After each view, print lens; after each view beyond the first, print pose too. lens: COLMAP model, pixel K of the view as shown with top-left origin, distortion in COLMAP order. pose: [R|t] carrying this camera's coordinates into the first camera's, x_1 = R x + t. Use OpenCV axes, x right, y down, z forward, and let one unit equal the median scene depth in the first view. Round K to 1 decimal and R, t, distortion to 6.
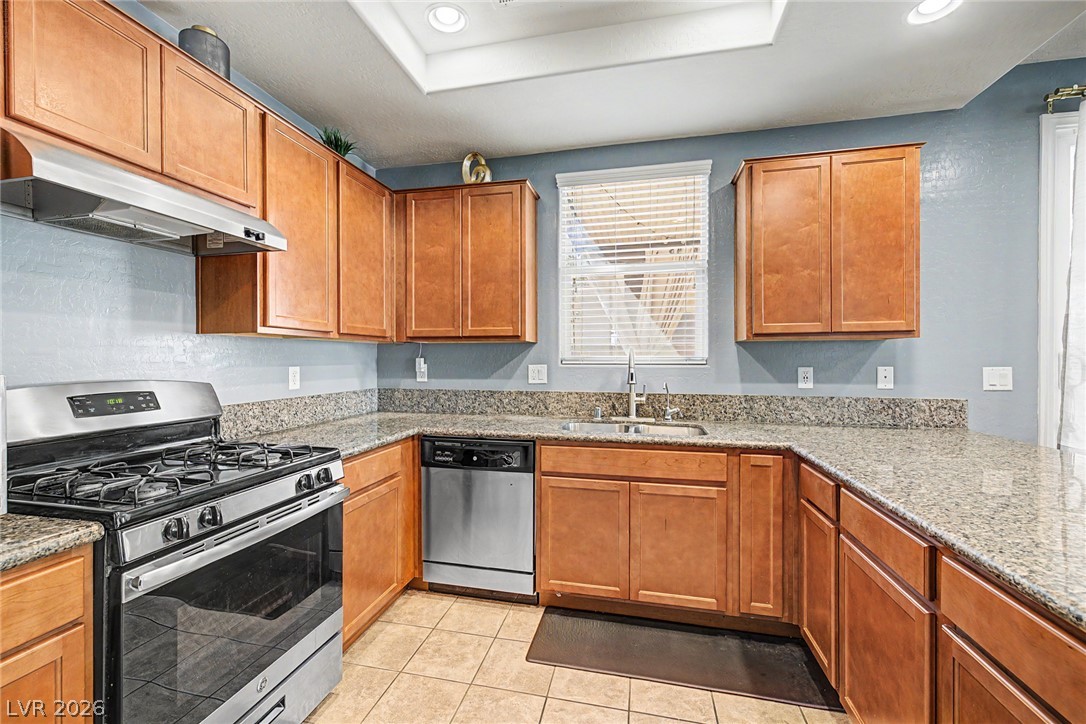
lens RADIAL K [[456.5, 0, 540.6], [0, 456.5, 359.3], [0, 0, 1]] dist [0.010221, -0.002359]
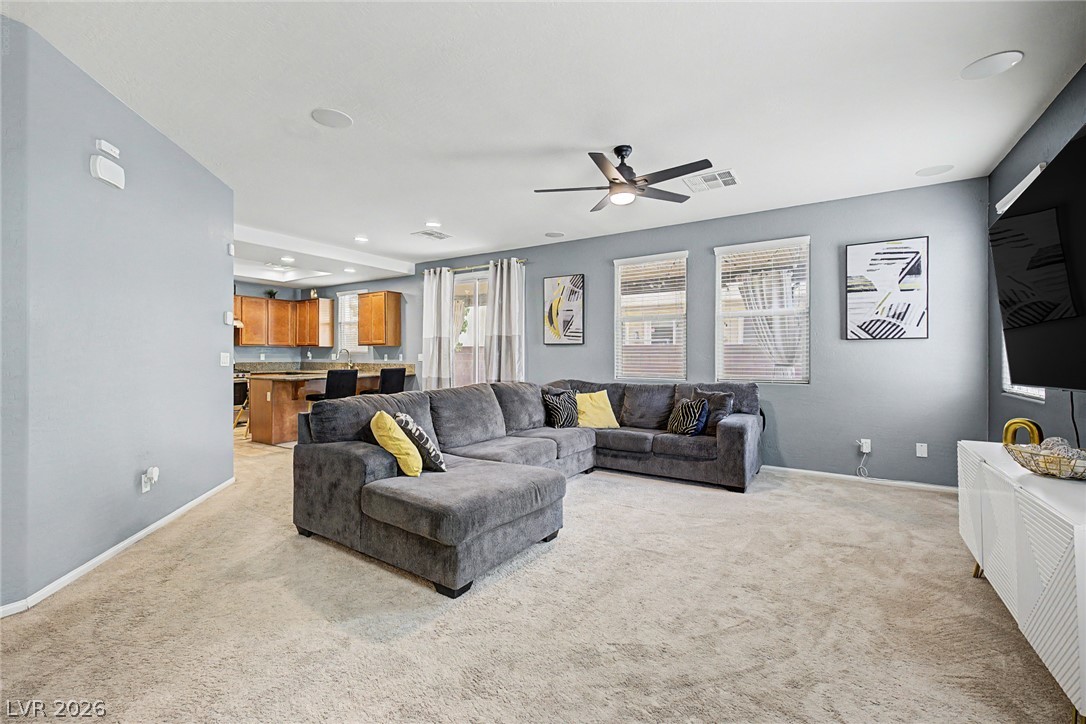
lens RADIAL K [[456.5, 0, 539.1], [0, 456.5, 355.9], [0, 0, 1]] dist [0.010221, -0.002359]
pose [[0.940849, 0.001838, -0.338821, 2.977545], [-0.003661, 0.999982, -0.004743, 0.043383], [0.338806, 0.005703, 0.940839, -1.821903]]
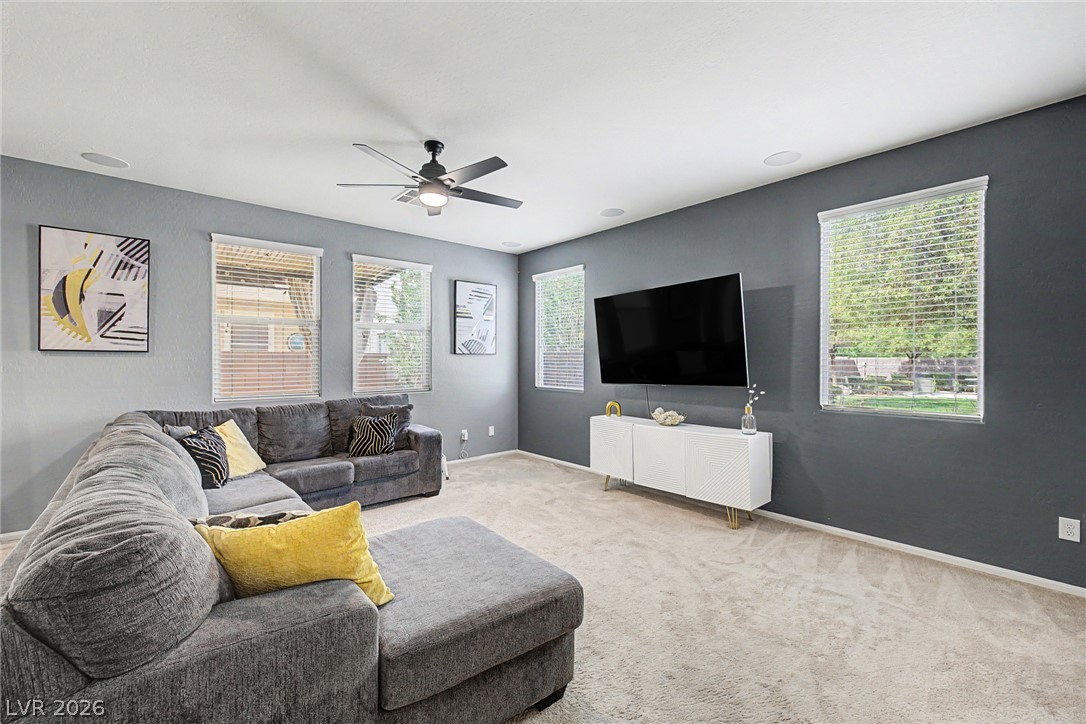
lens RADIAL K [[456.5, 0, 540.2], [0, 456.5, 359.8], [0, 0, 1]] dist [0.010221, -0.002359]
pose [[0.590256, 0.000212, 0.807216, 1.828116], [0.003683, 0.999989, -0.002956, -0.000003], [-0.807208, 0.004718, 0.590249, -1.376323]]
